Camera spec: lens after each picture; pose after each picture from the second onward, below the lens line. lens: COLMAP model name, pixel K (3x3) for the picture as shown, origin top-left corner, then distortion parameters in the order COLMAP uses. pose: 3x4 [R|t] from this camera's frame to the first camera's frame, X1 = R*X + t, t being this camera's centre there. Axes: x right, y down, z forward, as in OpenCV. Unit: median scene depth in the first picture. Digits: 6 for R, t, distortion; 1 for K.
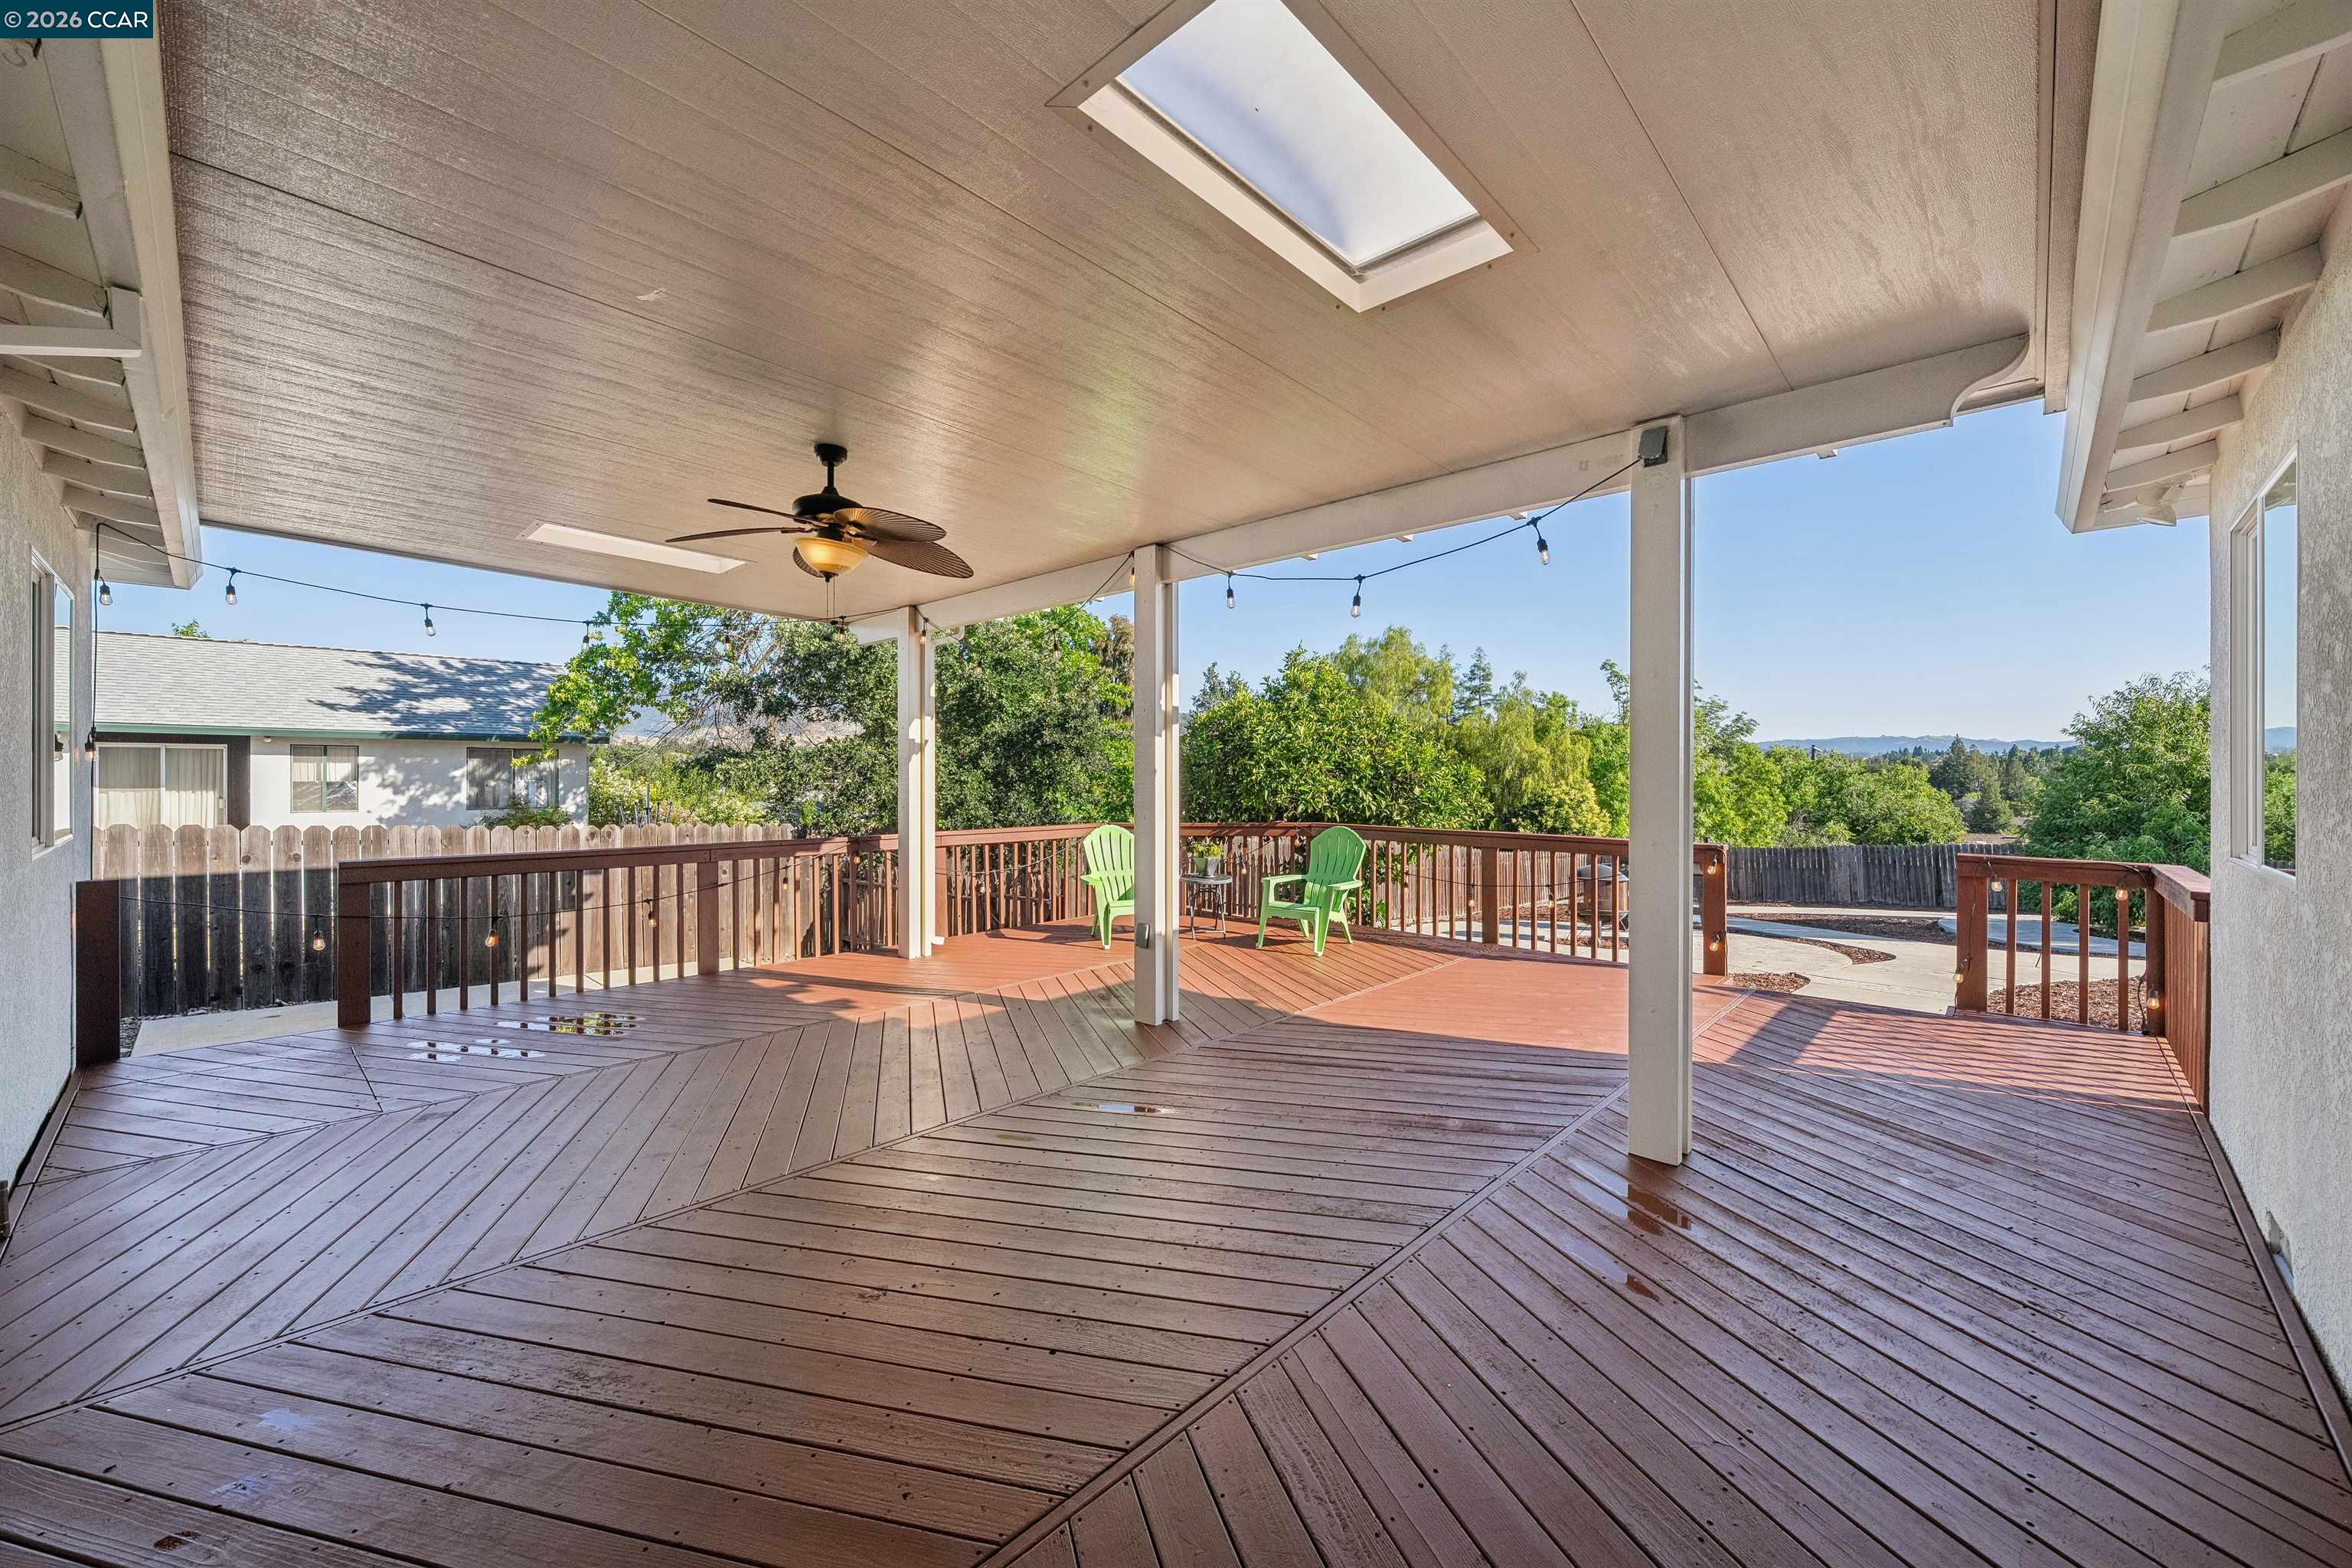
lens RADIAL K [[901.5, 0, 1168.8], [0, 901.5, 774.2], [0, 0, 1]] dist [0.000237, 0.000142]
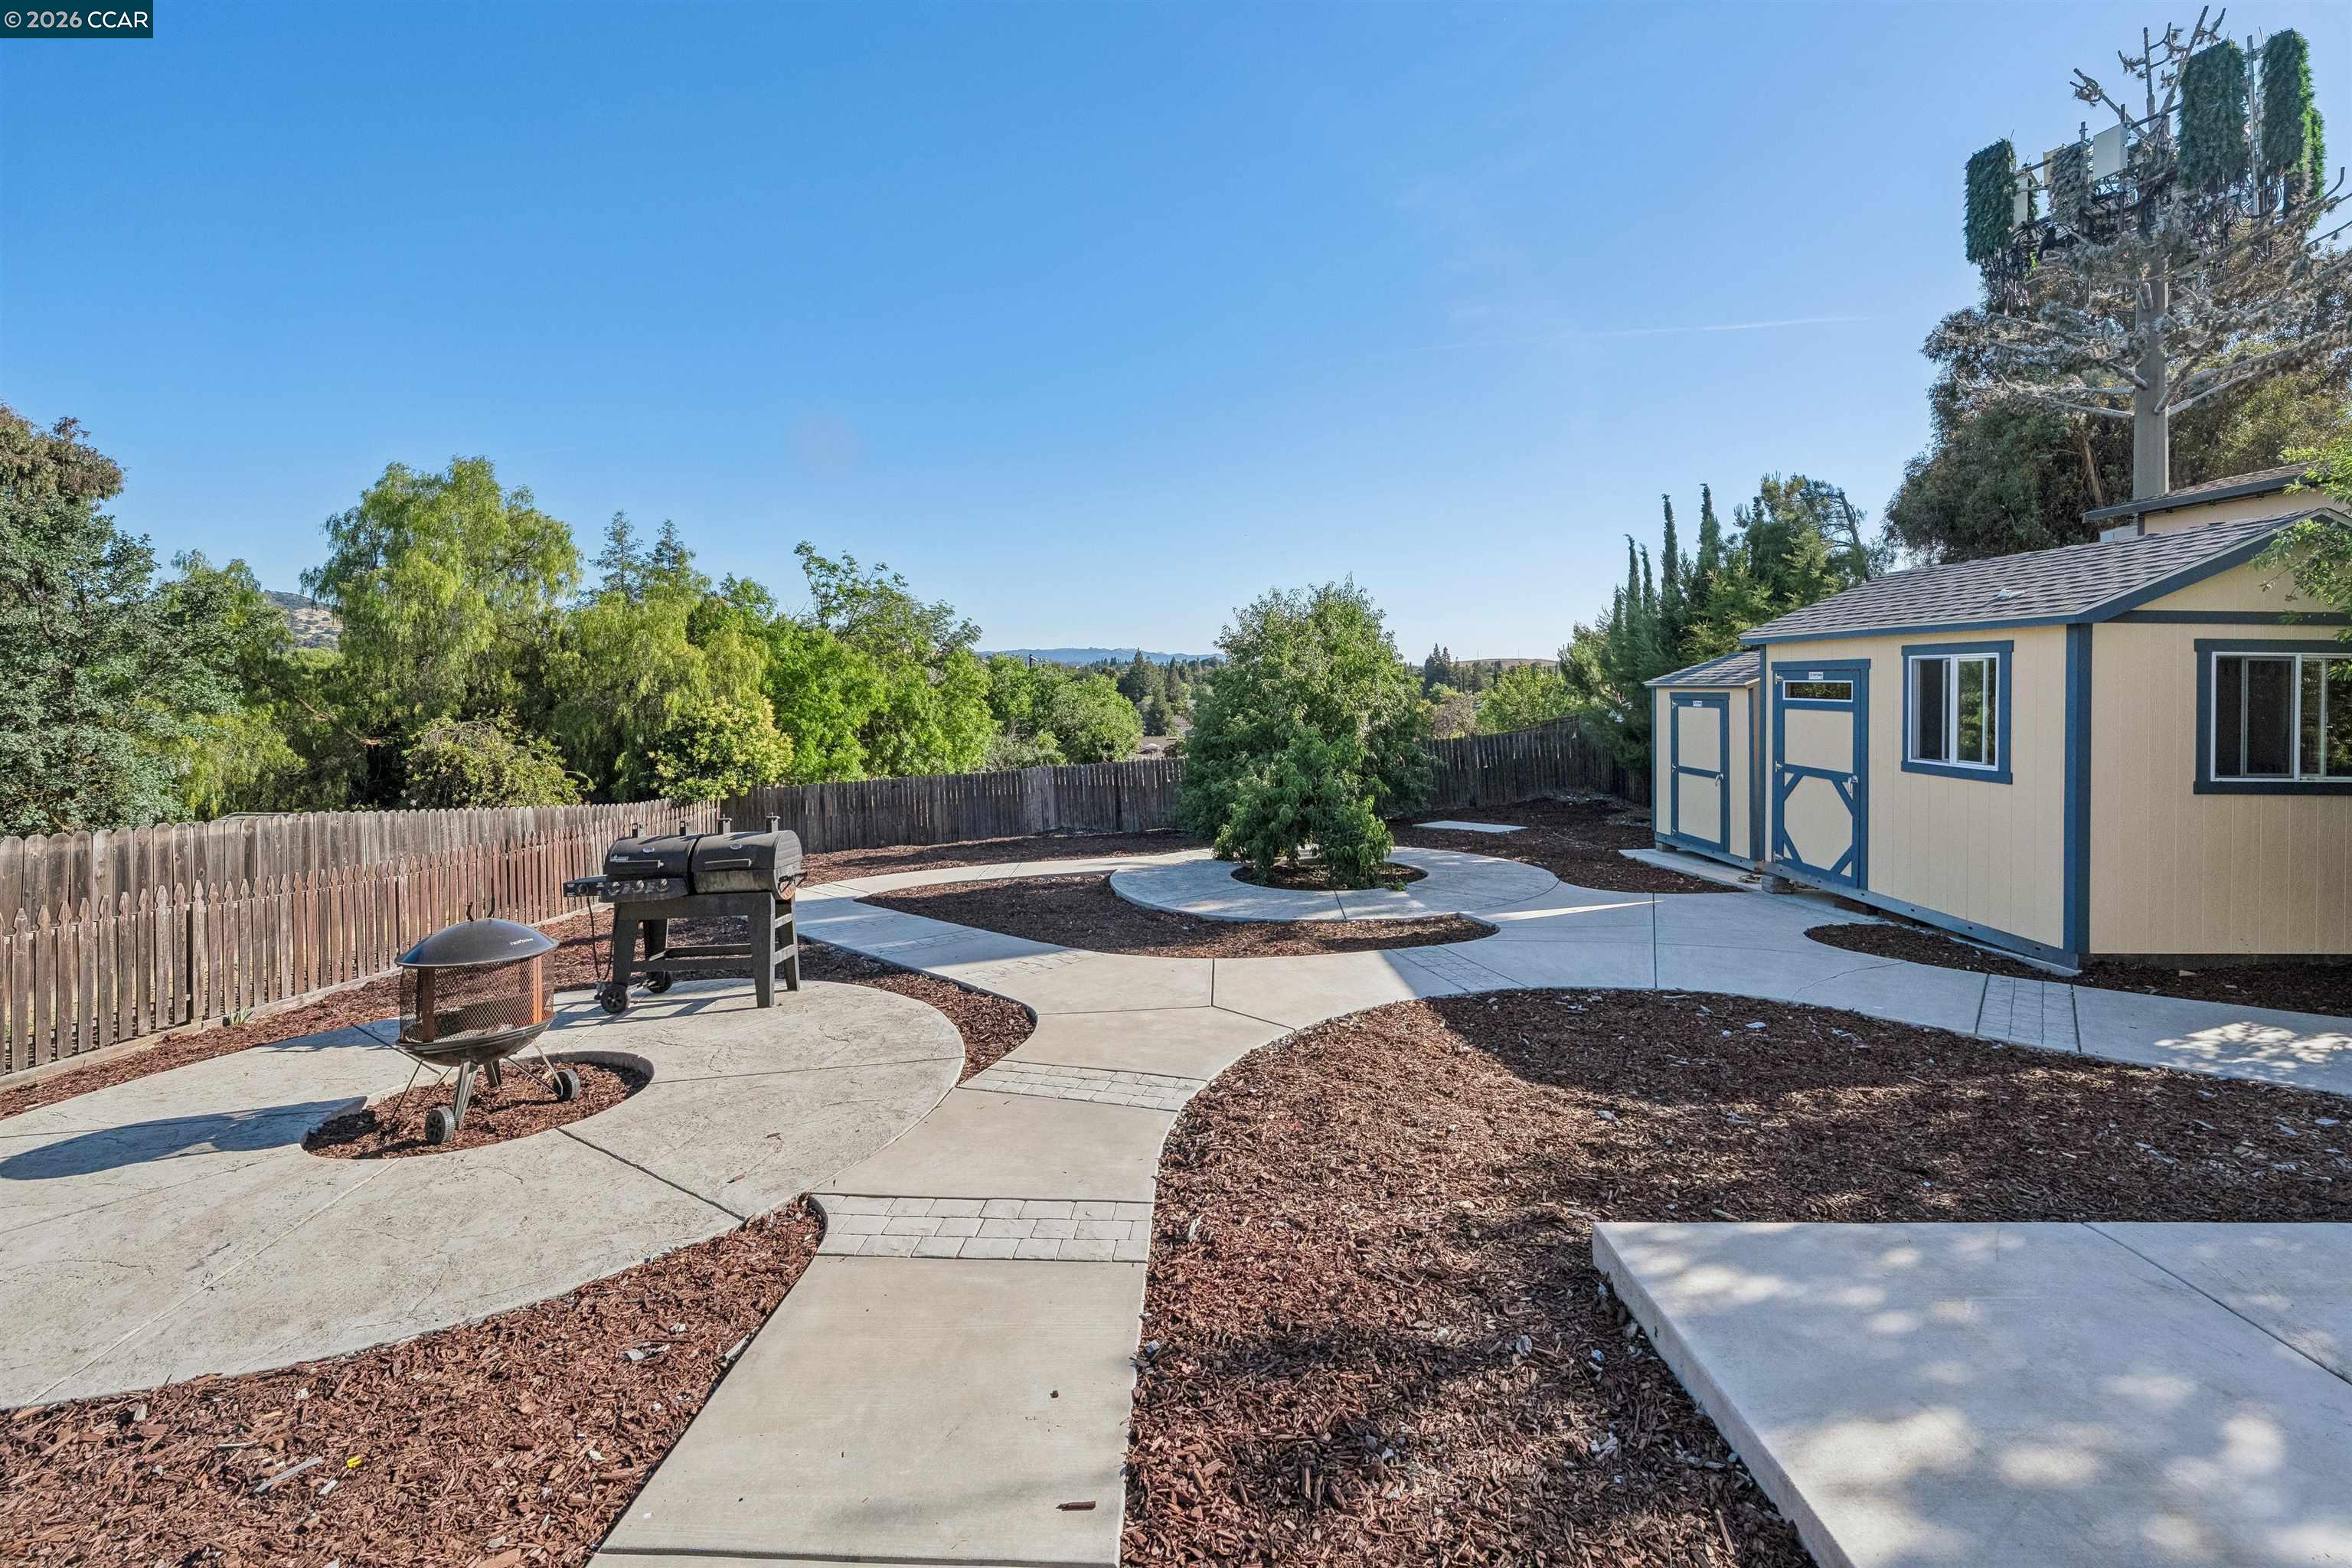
lens RADIAL K [[1012.1, 0, 1164.6], [0, 1012.1, 683.8], [0, 0, 1]] dist [-0.000678, -0.000085]
pose [[0.735528, -0.002484, 0.677489, 0.144425], [0.001024, 0.999996, 0.002554, -0.004802], [-0.677493, -0.001184, 0.735528, 0.157936]]
